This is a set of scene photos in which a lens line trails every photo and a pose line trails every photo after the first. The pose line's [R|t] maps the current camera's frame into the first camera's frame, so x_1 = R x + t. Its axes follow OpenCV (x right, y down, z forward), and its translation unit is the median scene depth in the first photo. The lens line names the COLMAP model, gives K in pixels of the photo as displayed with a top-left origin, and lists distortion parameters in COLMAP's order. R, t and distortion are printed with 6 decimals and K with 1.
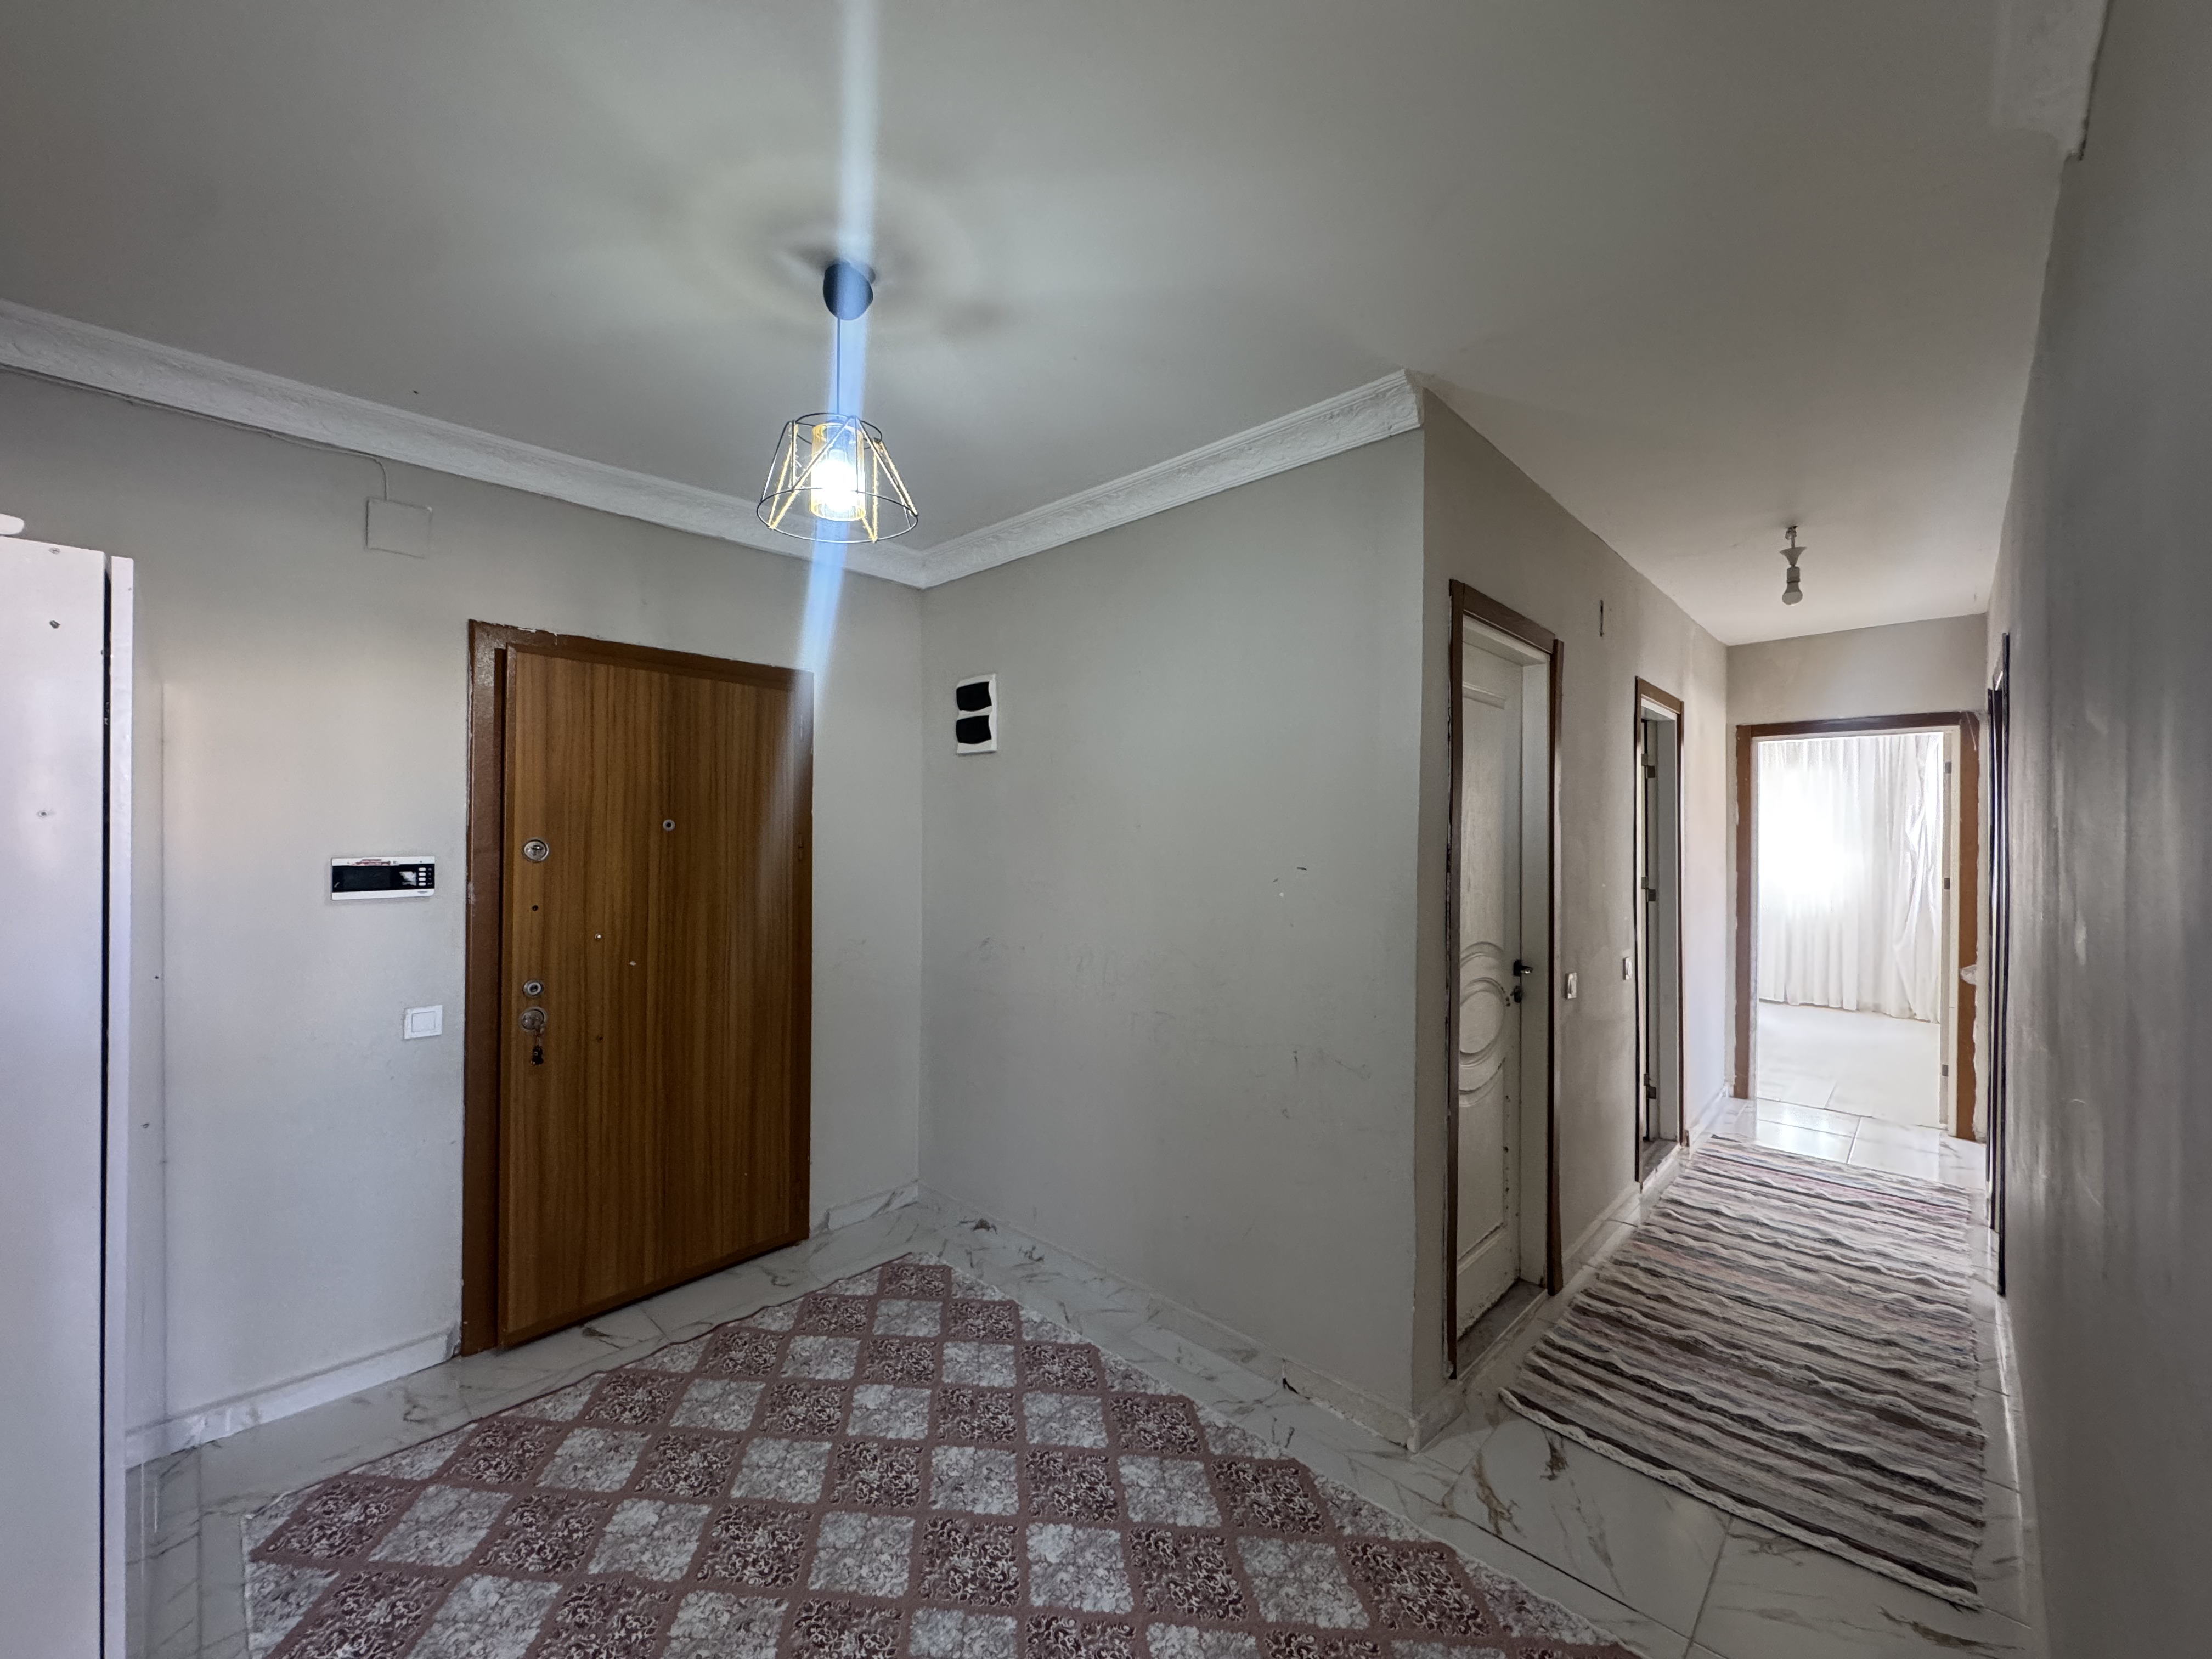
lens RADIAL K [[891.0, 0, 1103.3], [0, 891.0, 835.4], [0, 0, 1]] dist [-0.002684, 0.000450]
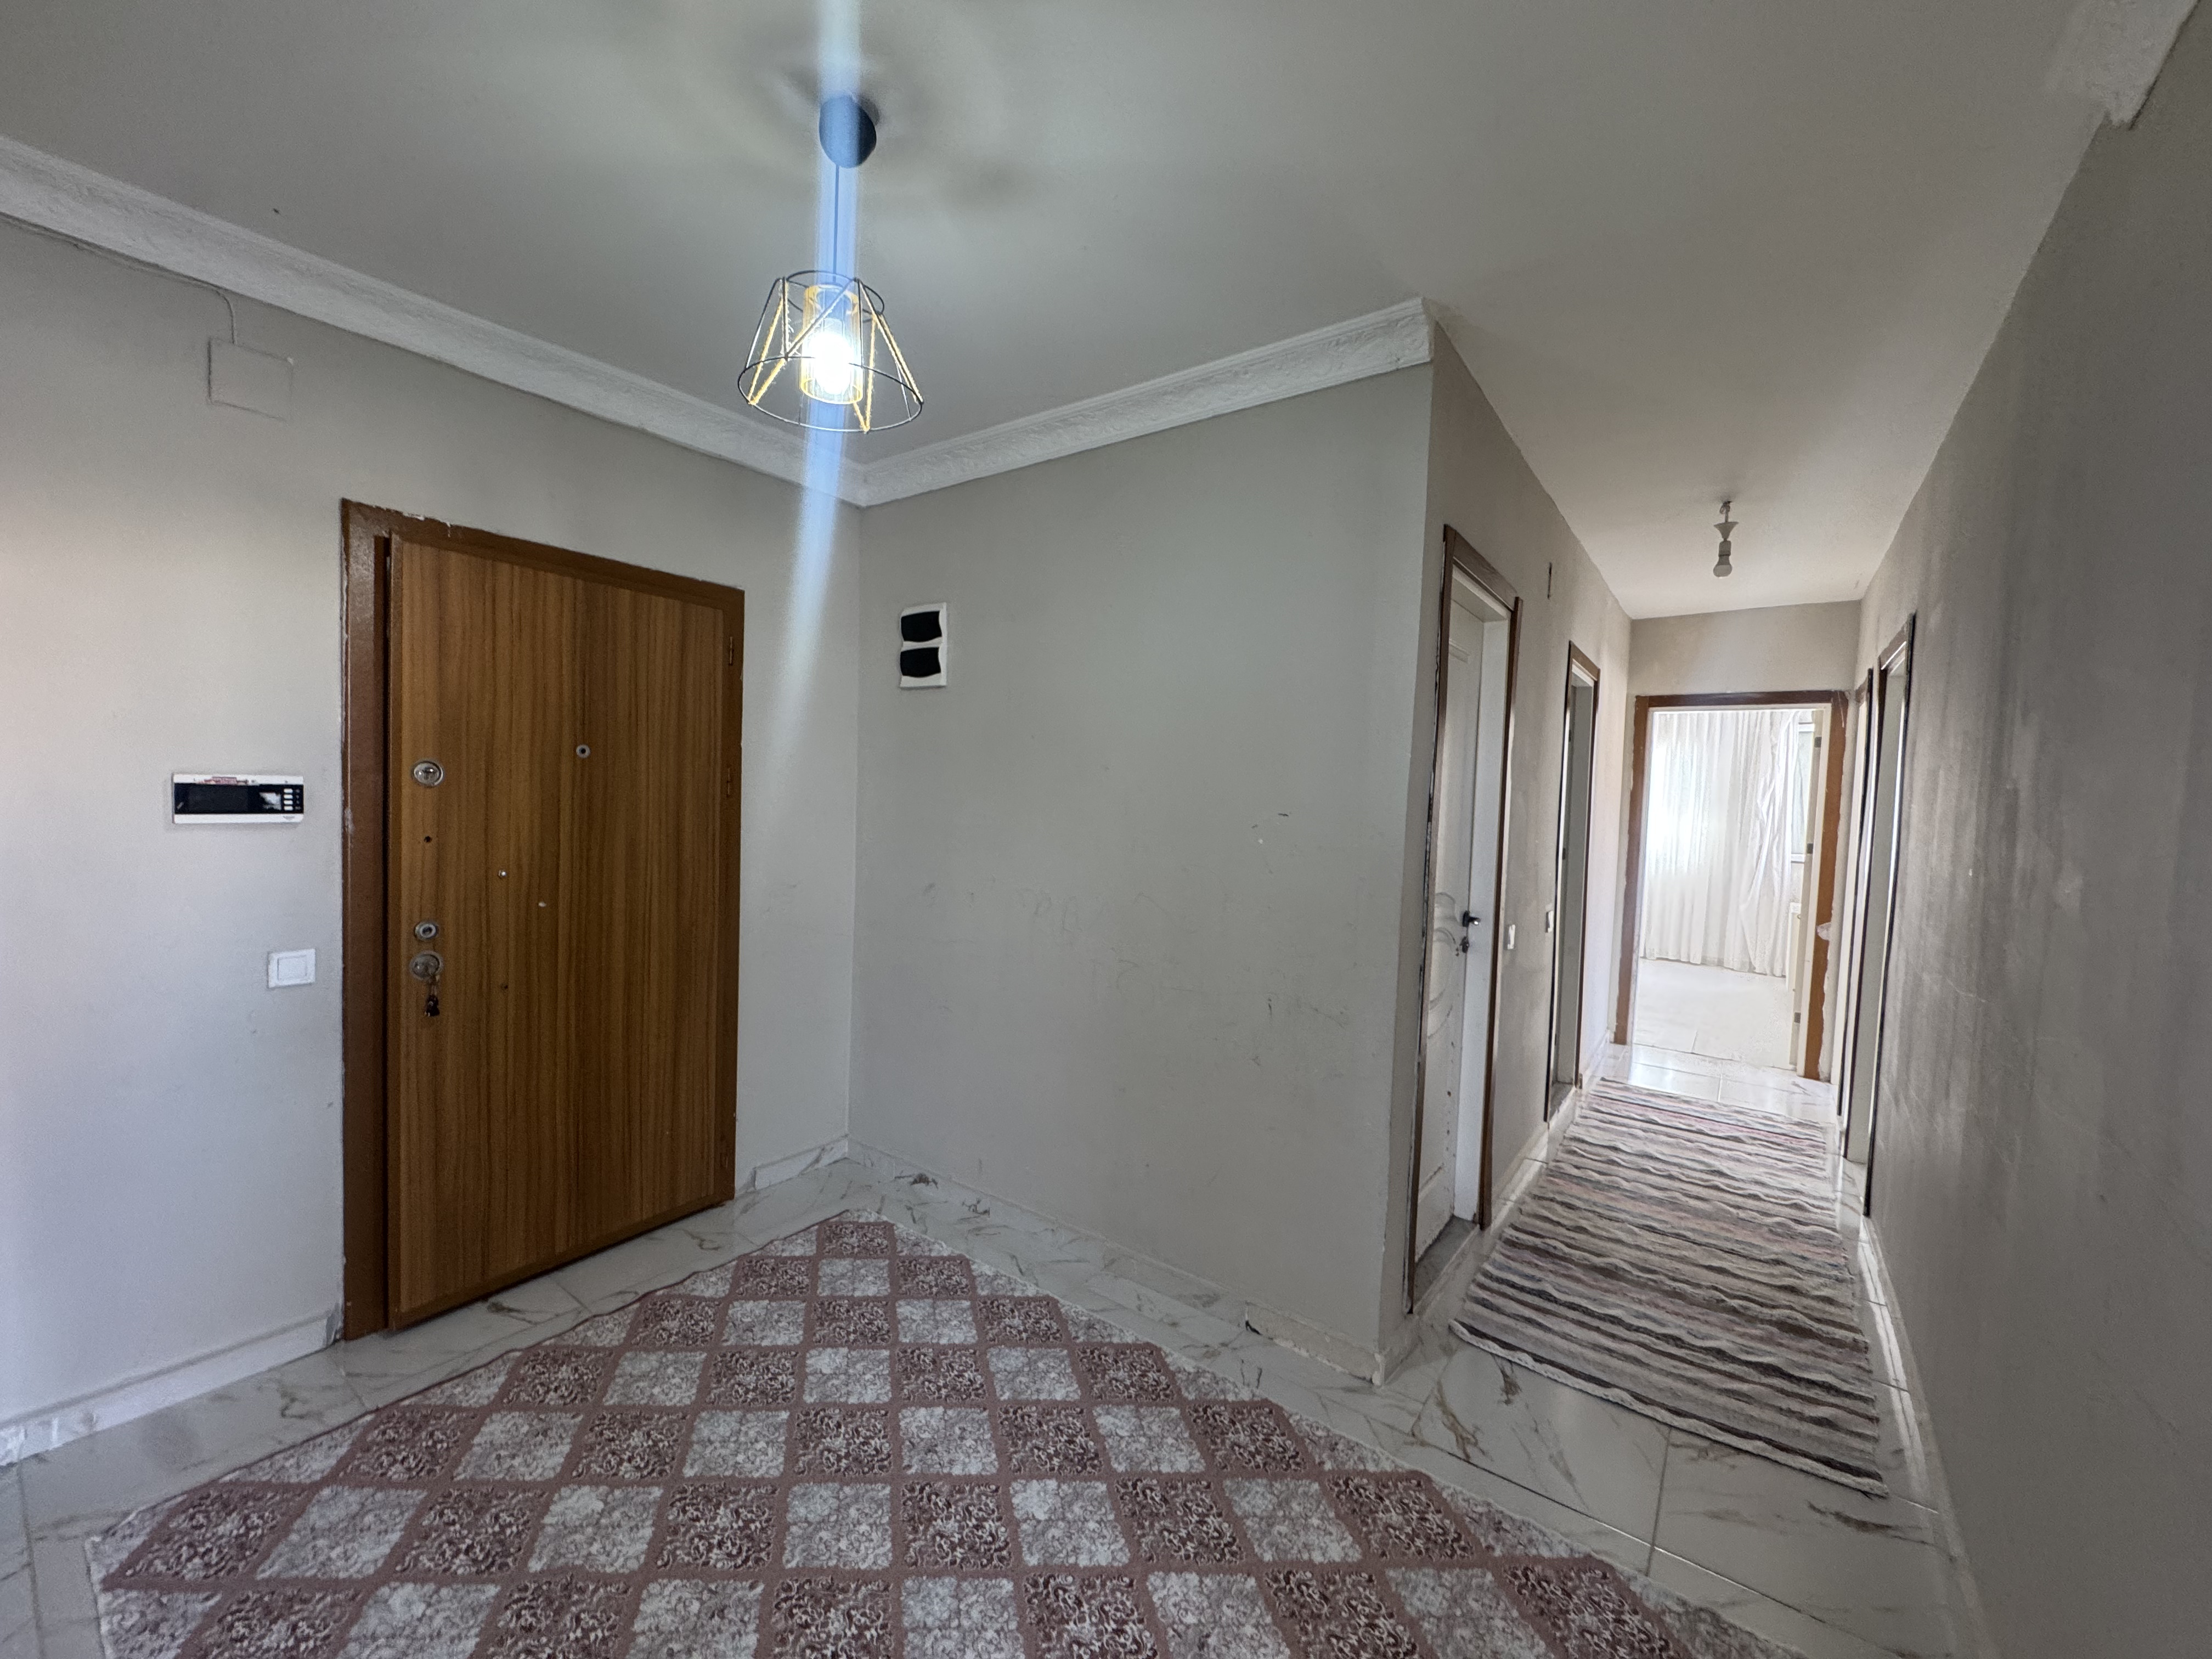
lens RADIAL K [[891.0, 0, 1103.3], [0, 891.0, 835.4], [0, 0, 1]] dist [-0.002684, 0.000450]
pose [[0.991426, 0.021603, 0.128871, -0.111199], [-0.028041, 0.998436, 0.048356, 0.020011], [-0.127625, -0.051555, 0.990482, 0.058161]]
